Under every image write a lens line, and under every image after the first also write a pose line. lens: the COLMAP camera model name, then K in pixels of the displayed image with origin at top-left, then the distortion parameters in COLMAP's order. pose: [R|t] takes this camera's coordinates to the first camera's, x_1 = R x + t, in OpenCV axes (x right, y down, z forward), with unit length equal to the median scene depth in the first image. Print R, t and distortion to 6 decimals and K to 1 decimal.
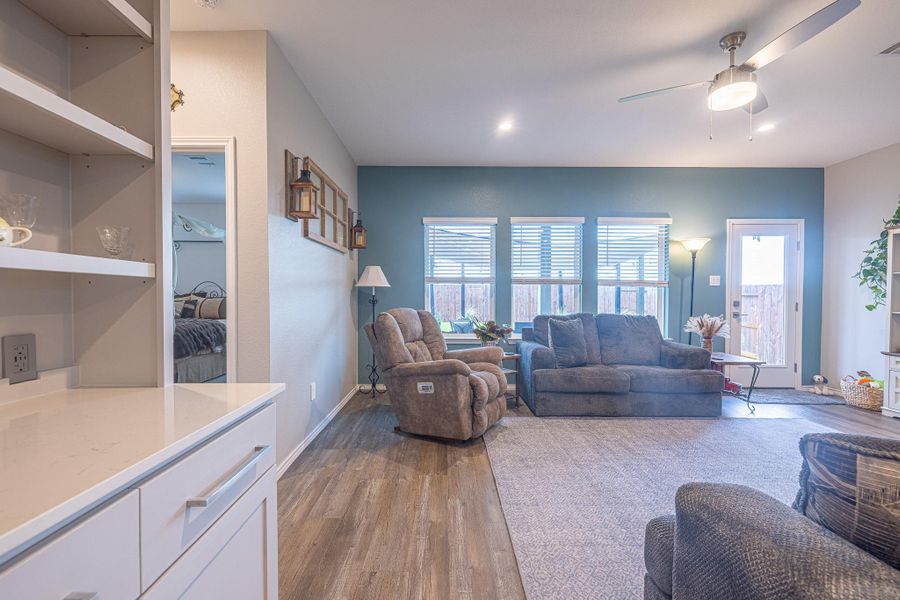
lens RADIAL K [[377.4, 0, 446.6], [0, 377.4, 301.3], [0, 0, 1]] dist [0.001151, 0.000416]
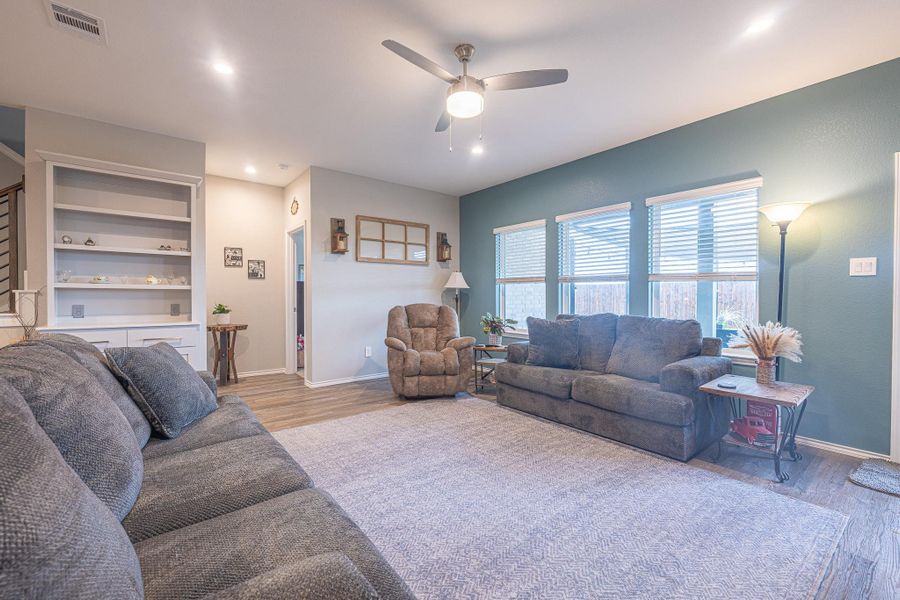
lens RADIAL K [[371.1, 0, 445.8], [0, 371.1, 297.8], [0, 0, 1]] dist [0.000542, 0.000065]
pose [[0.621827, 0.002025, -0.783152, 0.899530], [-0.010251, 0.999932, -0.005554, 0.002560], [0.783087, 0.011482, 0.621806, 0.184506]]
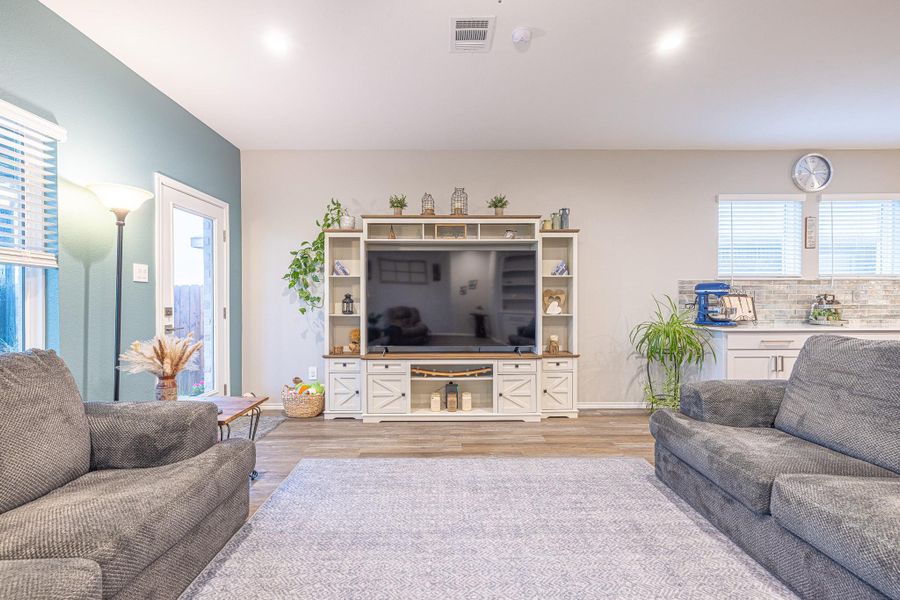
lens RADIAL K [[377.4, 0, 446.6], [0, 377.4, 301.3], [0, 0, 1]] dist [0.001151, 0.000416]
pose [[-0.003539, -0.007842, 0.999963, 0.158953], [0.017396, 0.999817, 0.007903, -0.009160], [-0.999842, 0.017423, -0.003402, 0.638350]]
